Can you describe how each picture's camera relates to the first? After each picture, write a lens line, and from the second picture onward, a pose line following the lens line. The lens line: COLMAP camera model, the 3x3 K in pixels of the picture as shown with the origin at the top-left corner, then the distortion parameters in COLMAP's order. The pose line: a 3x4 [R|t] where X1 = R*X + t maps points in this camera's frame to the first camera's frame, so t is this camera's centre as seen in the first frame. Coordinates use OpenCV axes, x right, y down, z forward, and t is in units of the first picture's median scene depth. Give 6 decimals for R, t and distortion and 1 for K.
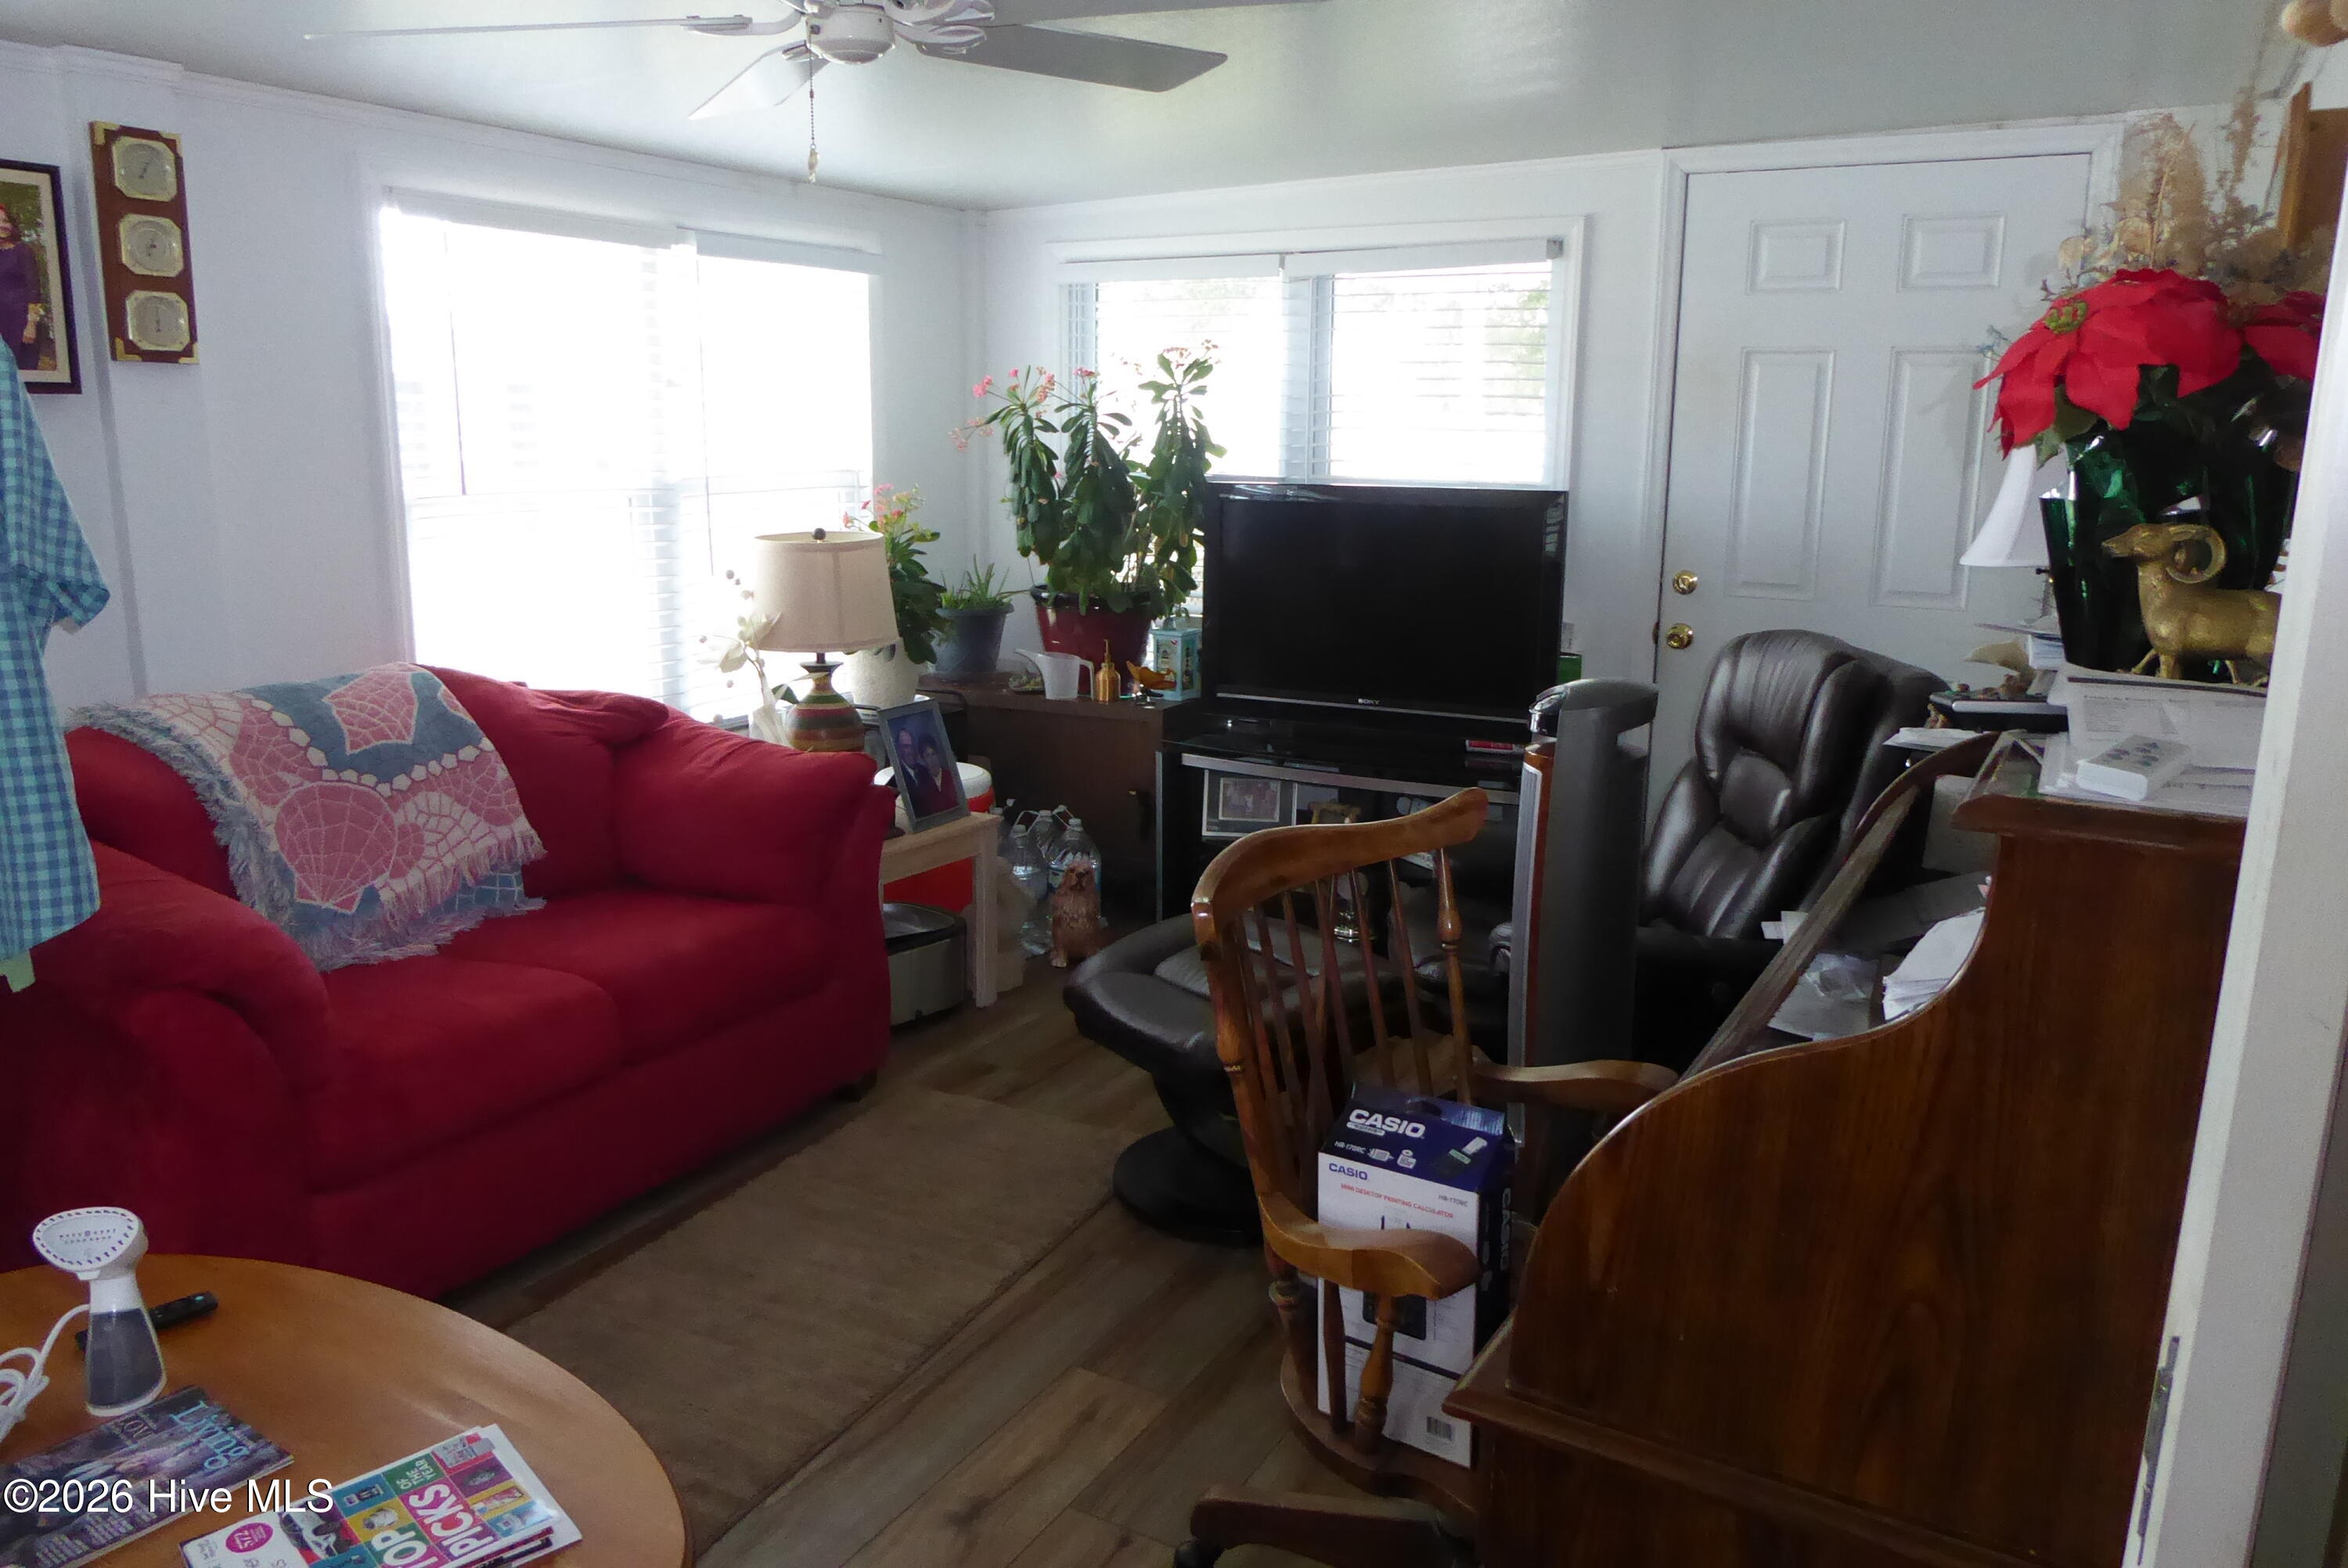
lens RADIAL K [[1663.6, 0, 1166.6], [0, 1663.6, 776.9], [0, 0, 1]] dist [-0.044501, 0.016269]
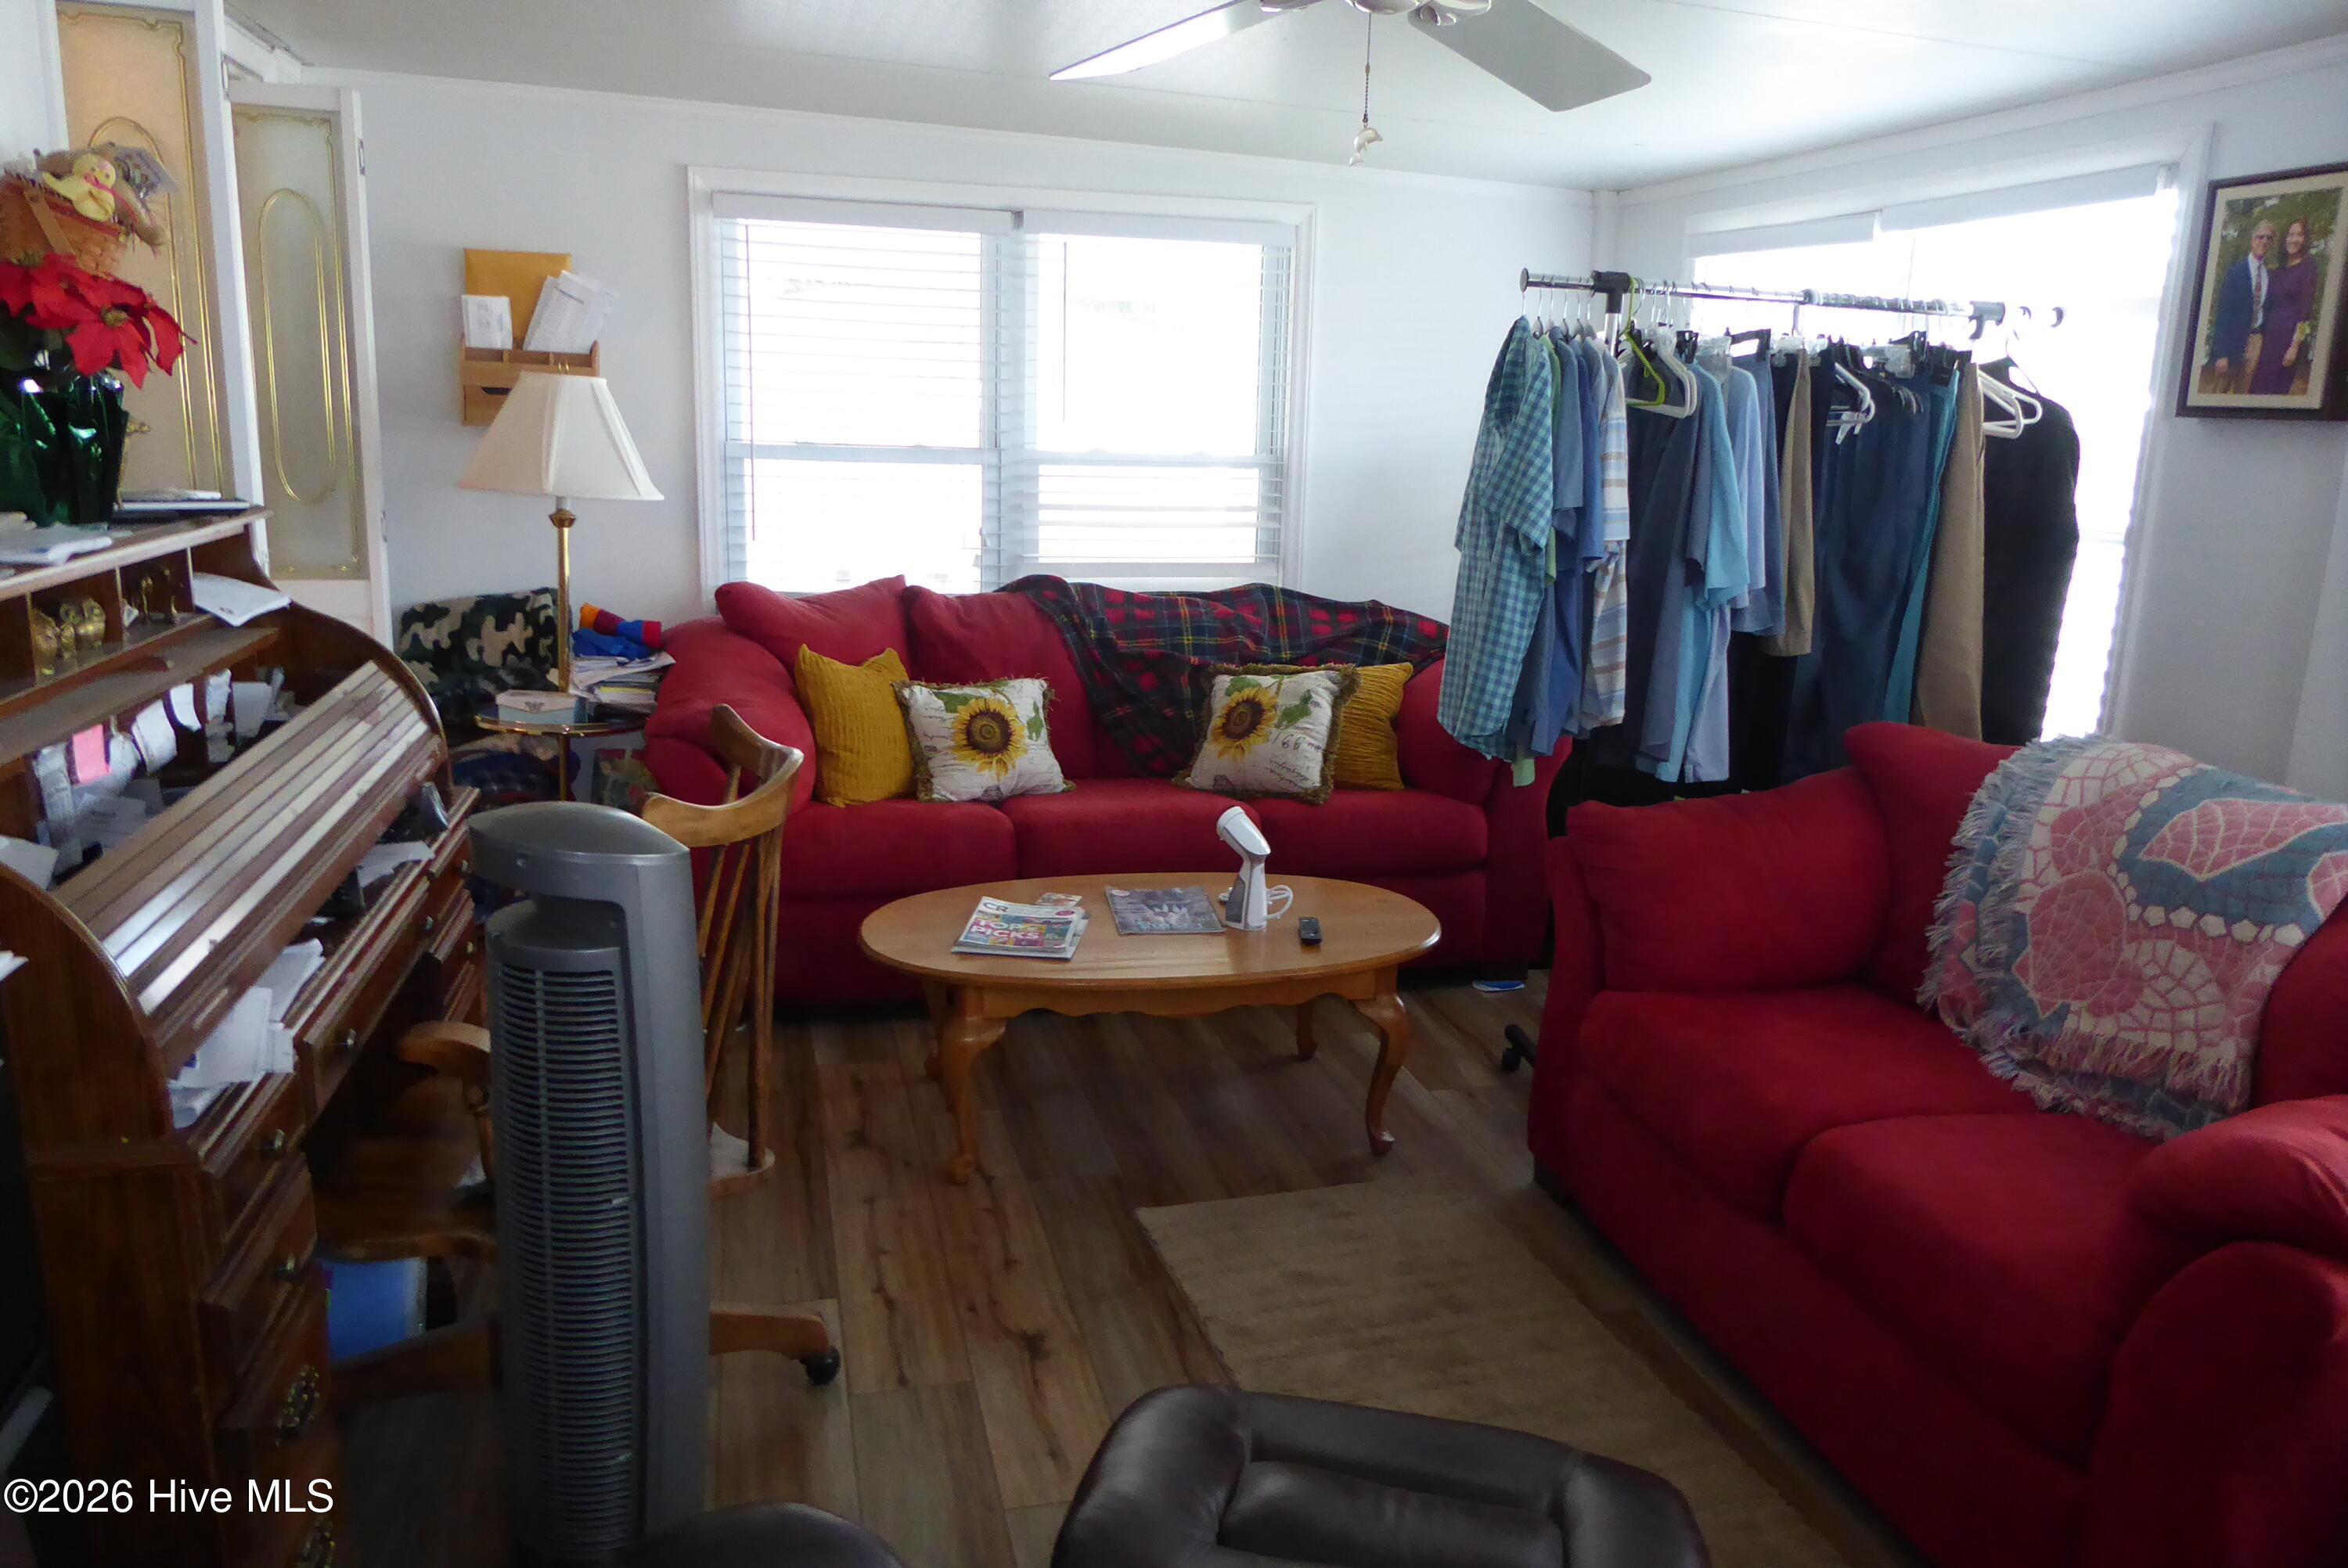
lens RADIAL K [[1663.6, 0, 1168.4], [0, 1663.6, 787.4], [0, 0, 1]] dist [-0.044501, 0.016269]
pose [[-0.737812, 0.124178, -0.663486, 0.386836], [-0.173954, 0.914753, 0.364645, -0.255997], [0.652207, 0.384456, -0.653315, 1.197785]]
